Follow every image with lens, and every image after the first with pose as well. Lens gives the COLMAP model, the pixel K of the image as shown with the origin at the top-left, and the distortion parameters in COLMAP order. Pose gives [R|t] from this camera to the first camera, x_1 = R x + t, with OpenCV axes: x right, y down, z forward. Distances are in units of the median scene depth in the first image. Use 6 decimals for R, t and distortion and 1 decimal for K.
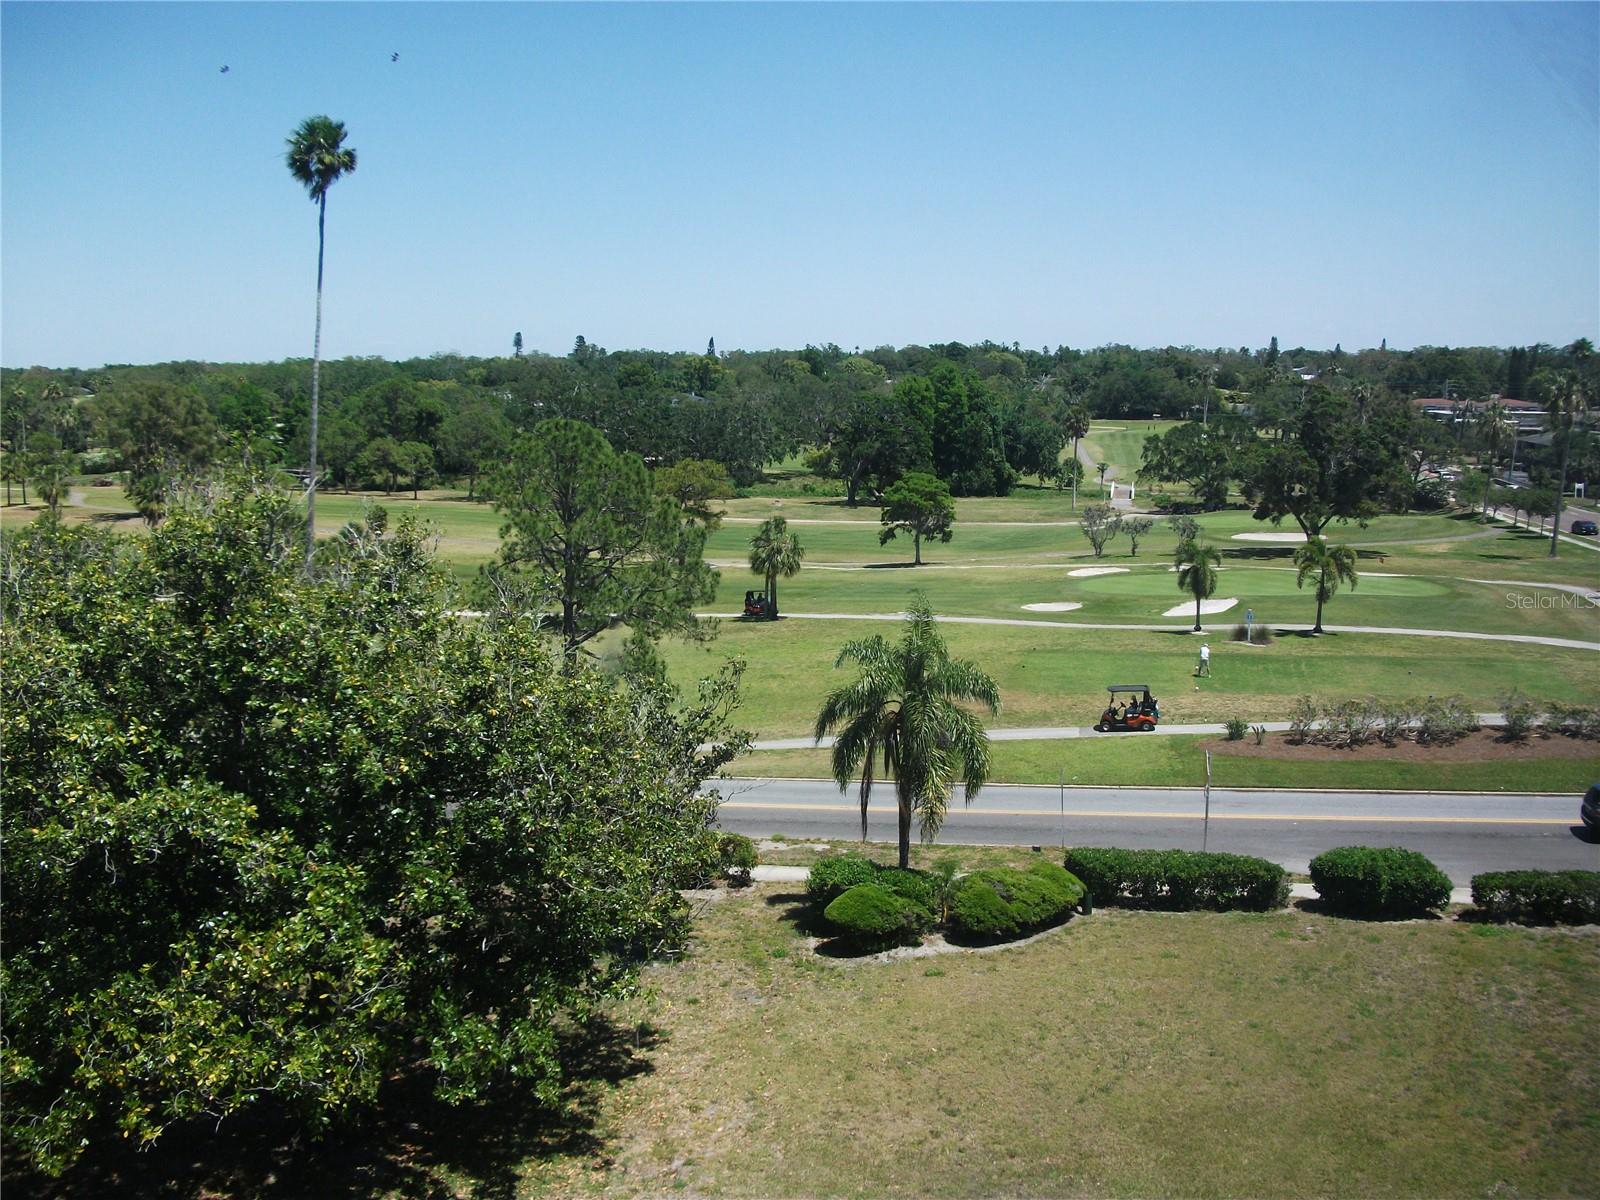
lens RADIAL K [[1508.4, 0, 800.4], [0, 1508.4, 551.0], [0, 0, 1]] dist [-0.124230, 0.032965]
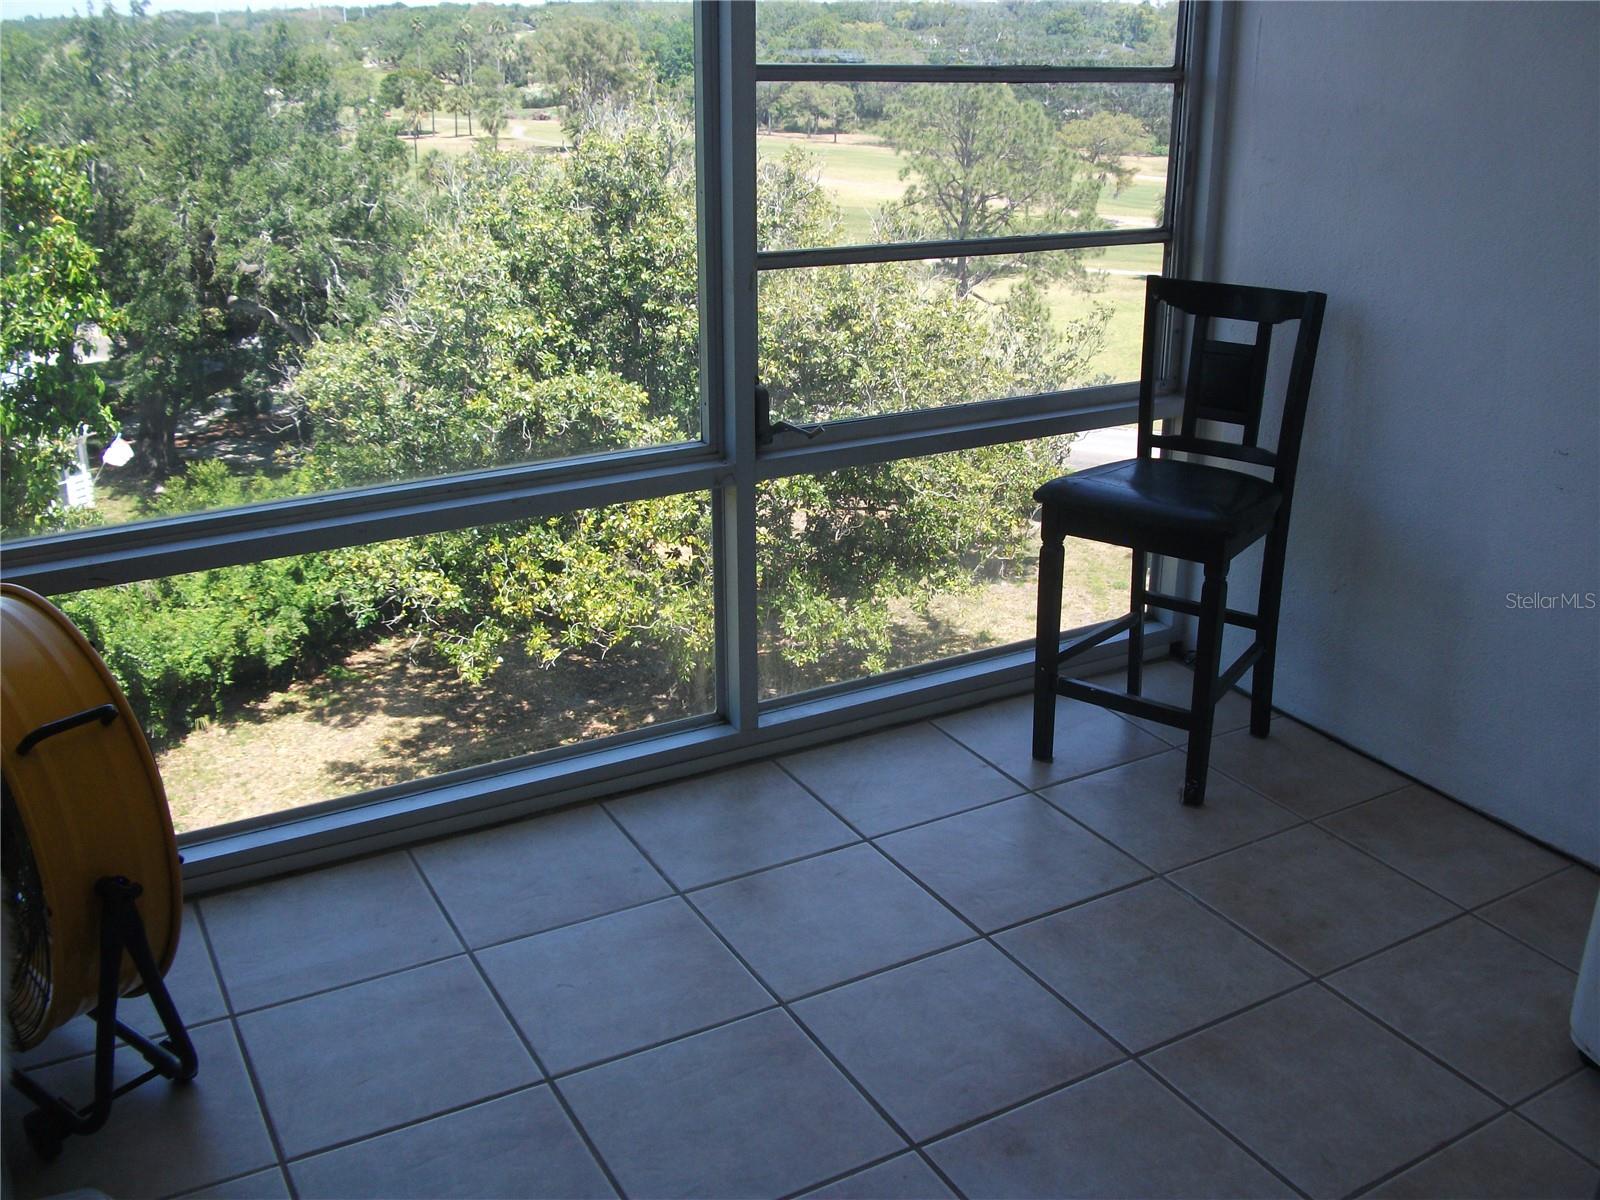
lens RADIAL K [[1508.4, 0, 800.4], [0, 1508.4, 551.0], [0, 0, 1]] dist [-0.124230, 0.032965]
pose [[0.960951, 0.105713, -0.255729, 0.051879], [-0.045527, 0.971957, 0.230711, 0.010458], [0.272946, -0.210060, 0.938816, -0.087181]]
